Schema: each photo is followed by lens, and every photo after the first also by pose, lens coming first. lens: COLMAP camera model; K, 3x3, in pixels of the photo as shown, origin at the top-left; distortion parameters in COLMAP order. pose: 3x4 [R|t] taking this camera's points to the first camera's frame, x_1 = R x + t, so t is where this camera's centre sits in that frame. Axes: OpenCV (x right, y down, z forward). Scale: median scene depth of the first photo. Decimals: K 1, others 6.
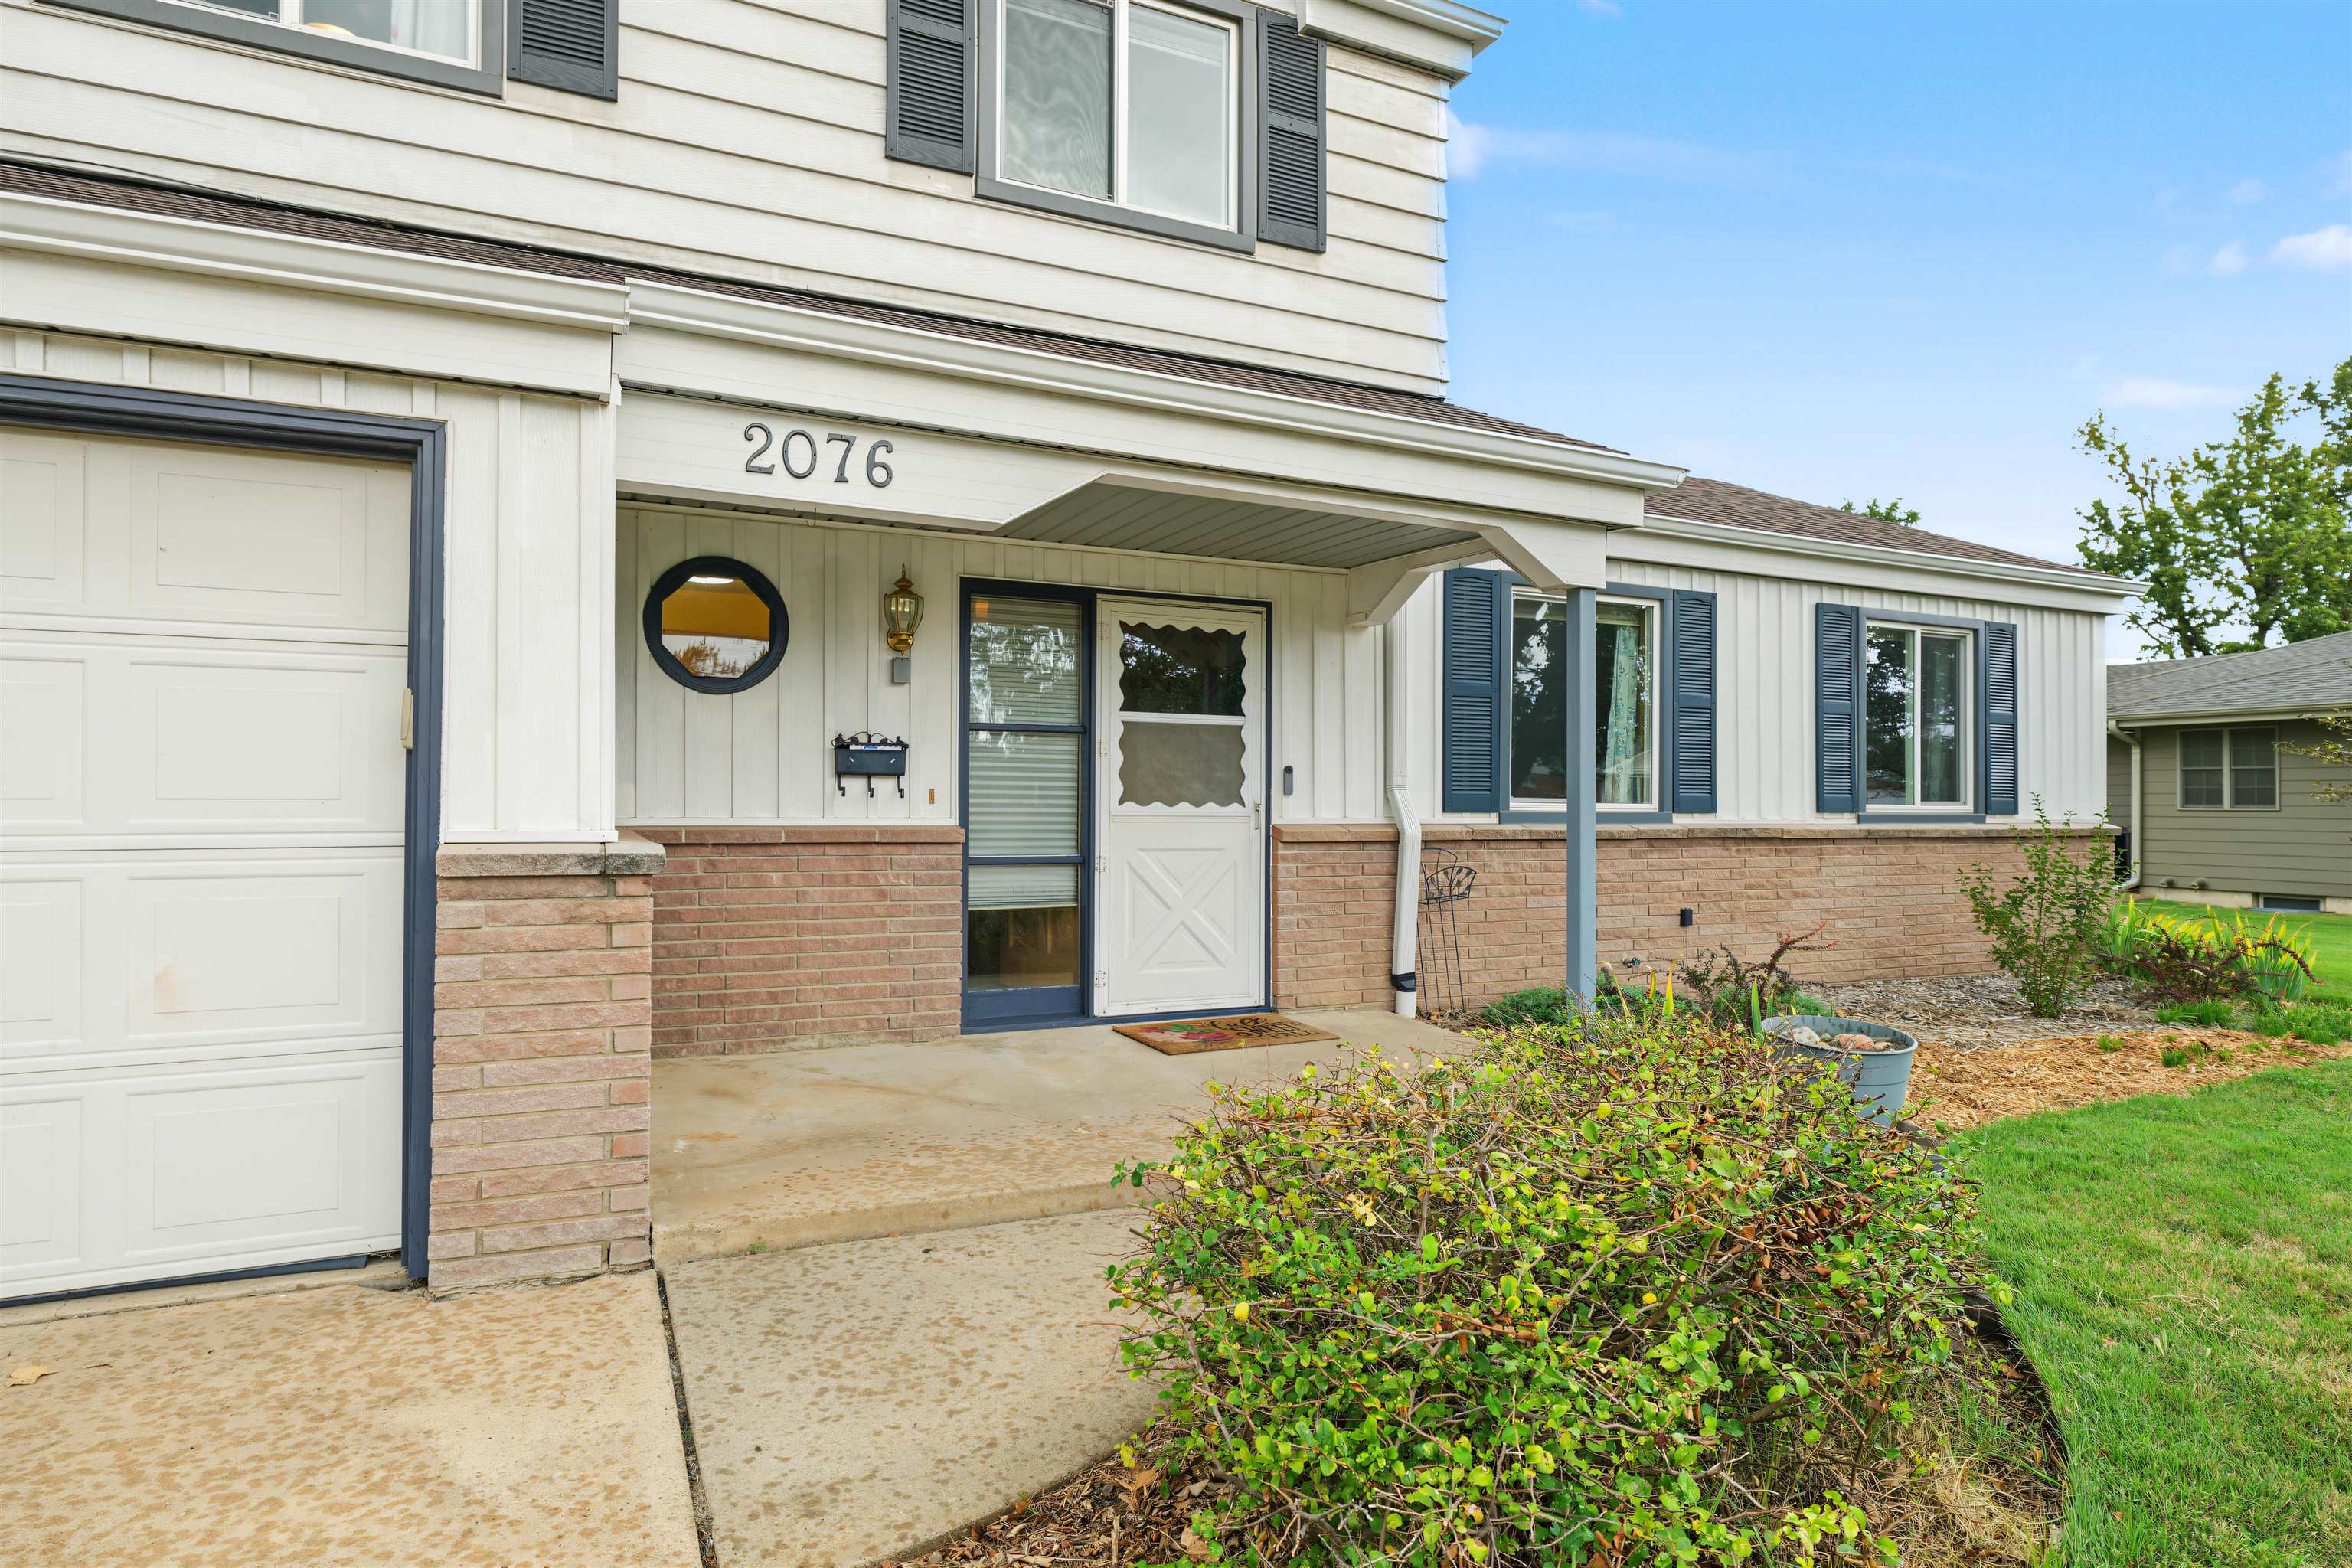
lens RADIAL K [[1289.2, 0, 1176.0], [0, 1289.2, 784.0], [0, 0, 1]] dist [-0.001145, 0.000530]
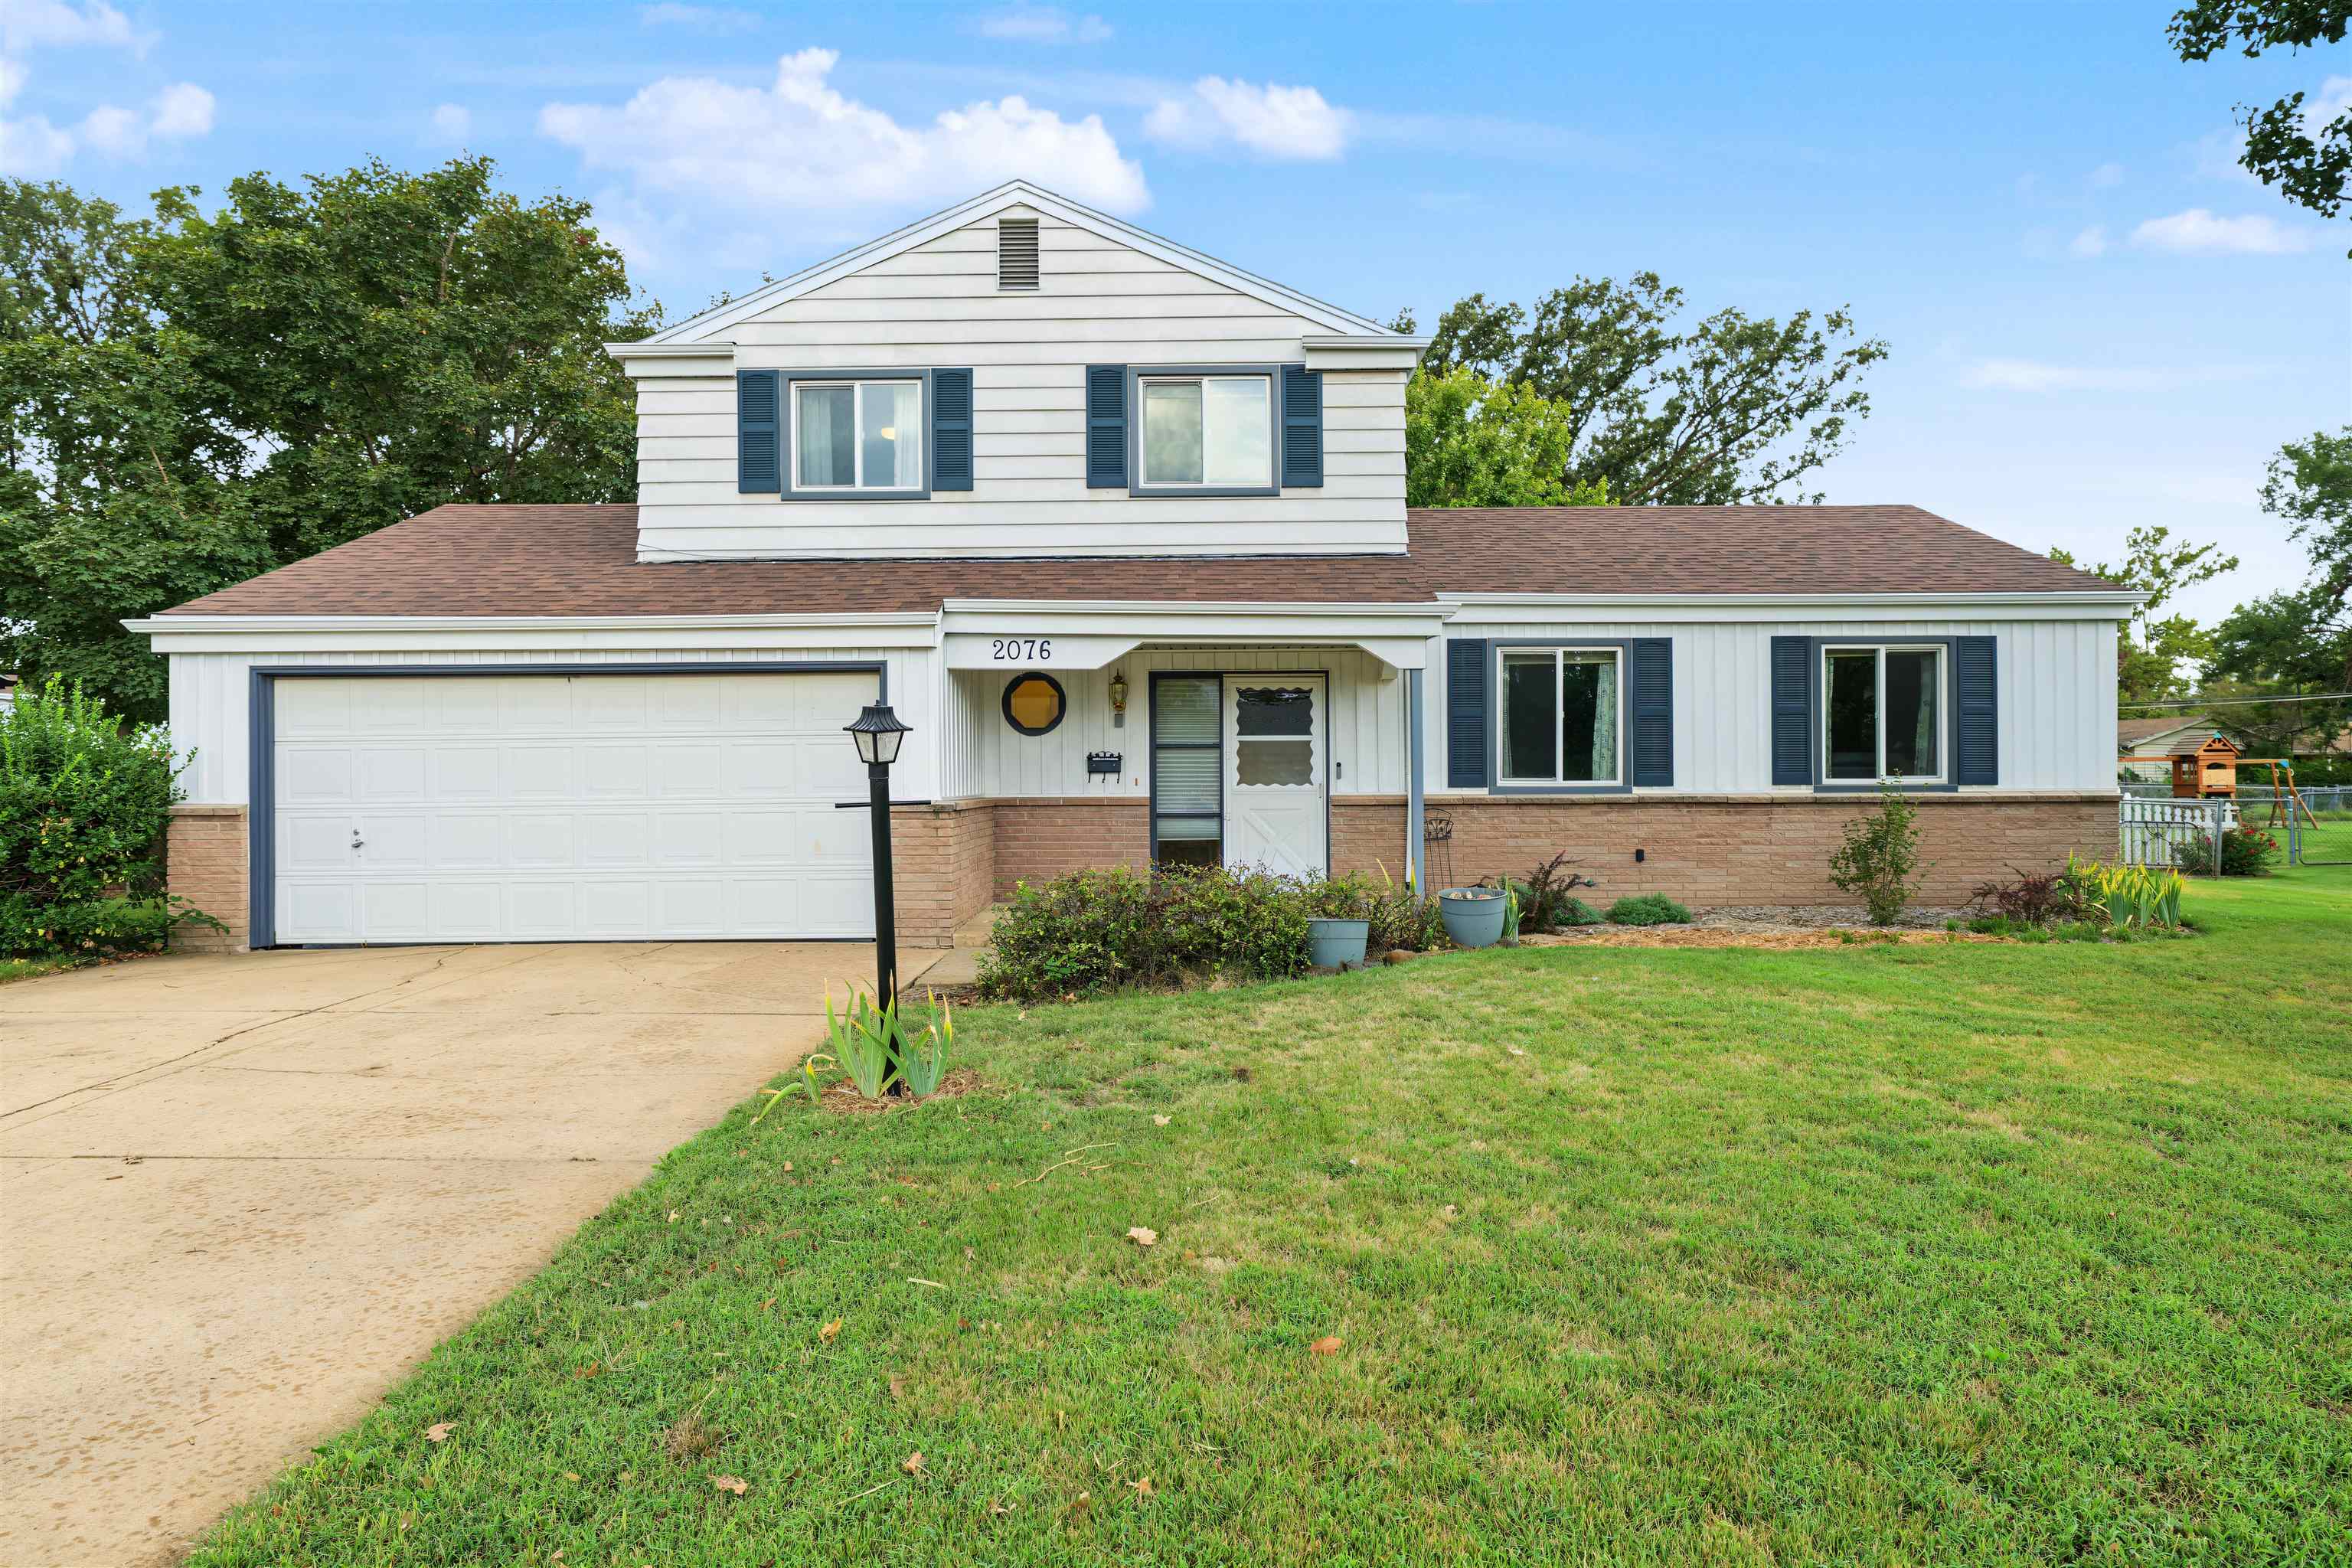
lens RADIAL K [[1289.2, 0, 1176.0], [0, 1289.2, 784.0], [0, 0, 1]] dist [-0.001145, 0.000530]
pose [[0.897520, -0.011142, -0.440834, 0.703690], [0.017832, 0.999780, 0.011036, -0.008032], [0.440614, -0.017766, 0.897521, -0.726313]]
